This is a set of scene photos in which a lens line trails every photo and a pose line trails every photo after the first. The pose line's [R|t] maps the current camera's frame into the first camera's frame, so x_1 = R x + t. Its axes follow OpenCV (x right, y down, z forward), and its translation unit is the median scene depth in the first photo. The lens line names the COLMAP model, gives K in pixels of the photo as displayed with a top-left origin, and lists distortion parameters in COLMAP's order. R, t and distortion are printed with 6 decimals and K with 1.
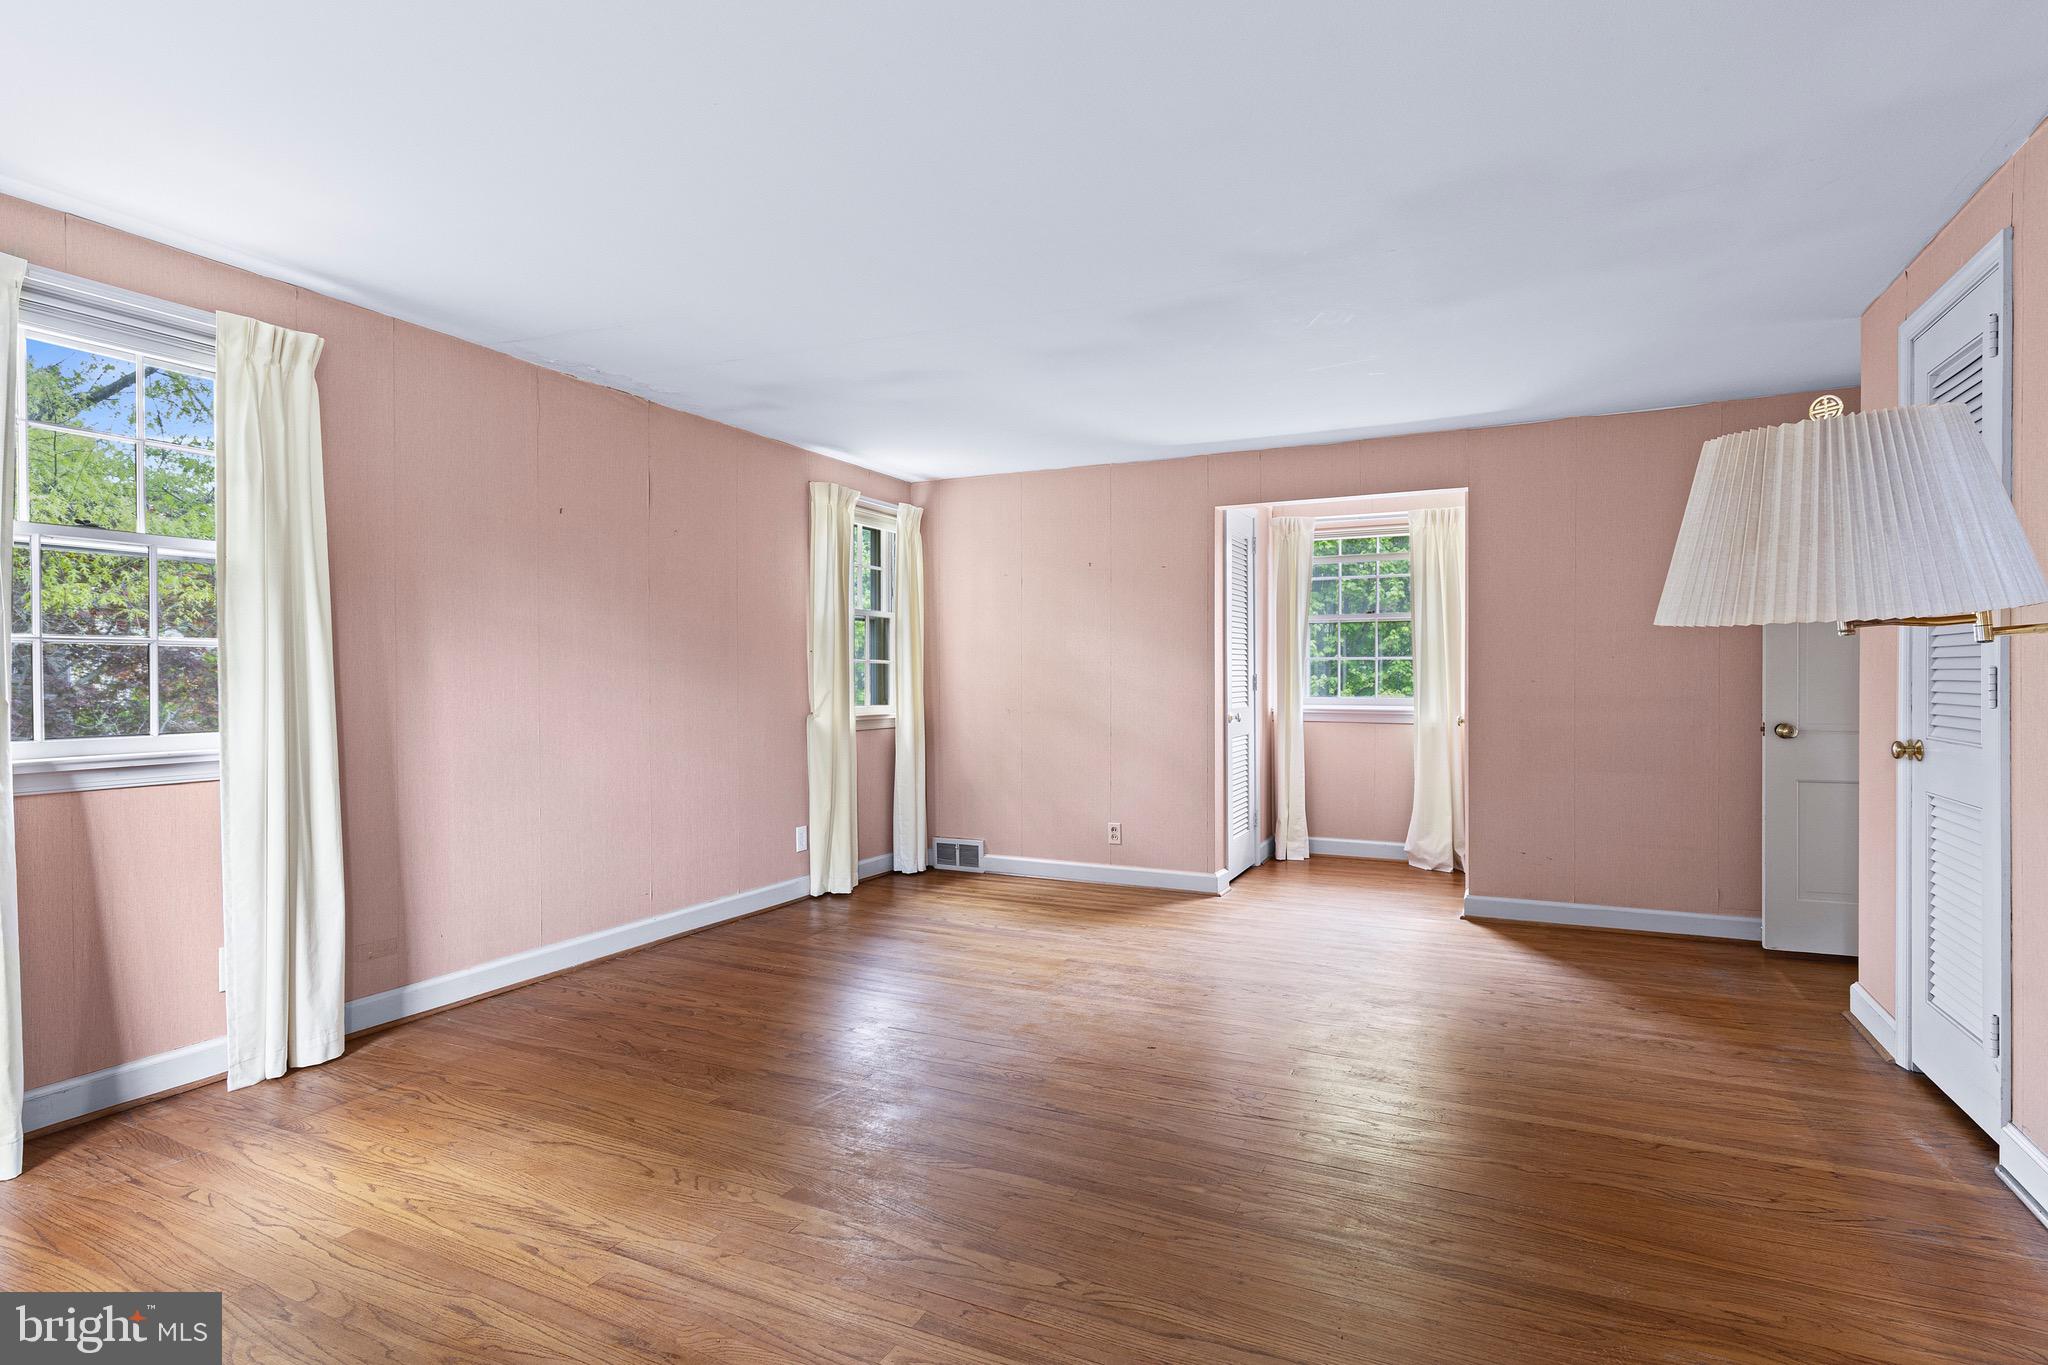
lens RADIAL K [[1049.8, 0, 1044.9], [0, 1049.8, 693.9], [0, 0, 1]] dist [0.017786, -0.006513]
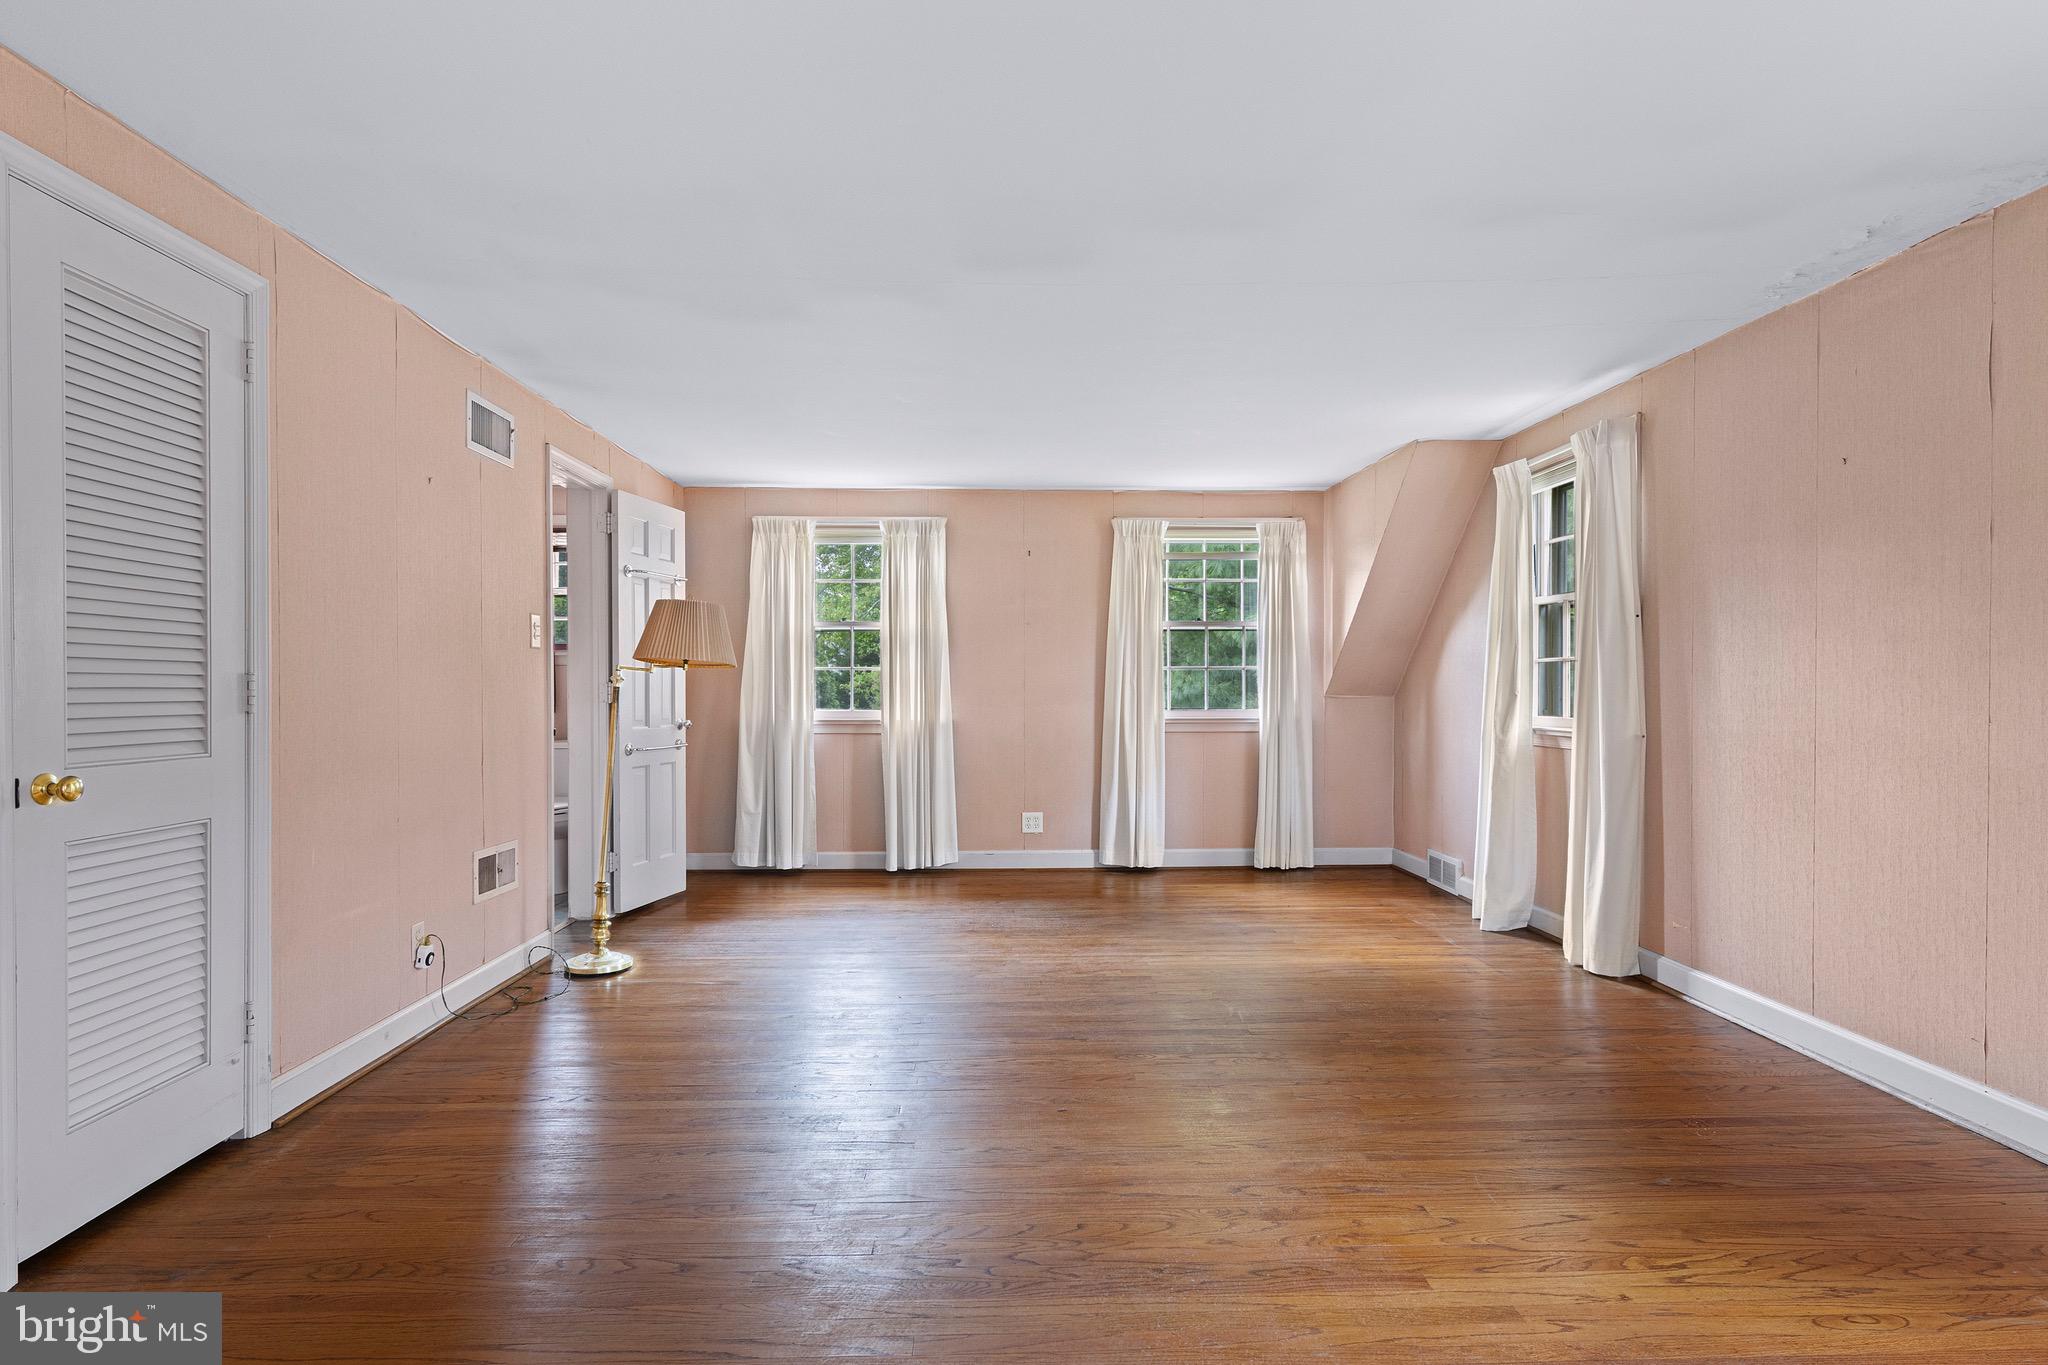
lens RADIAL K [[1049.8, 0, 1031.2], [0, 1049.8, 684.5], [0, 0, 1]] dist [0.017786, -0.006513]
pose [[-0.891555, 0.008678, -0.452829, 0.467469], [0.006711, 0.999960, 0.005951, -0.023417], [0.452863, 0.002266, -0.891577, 1.600112]]
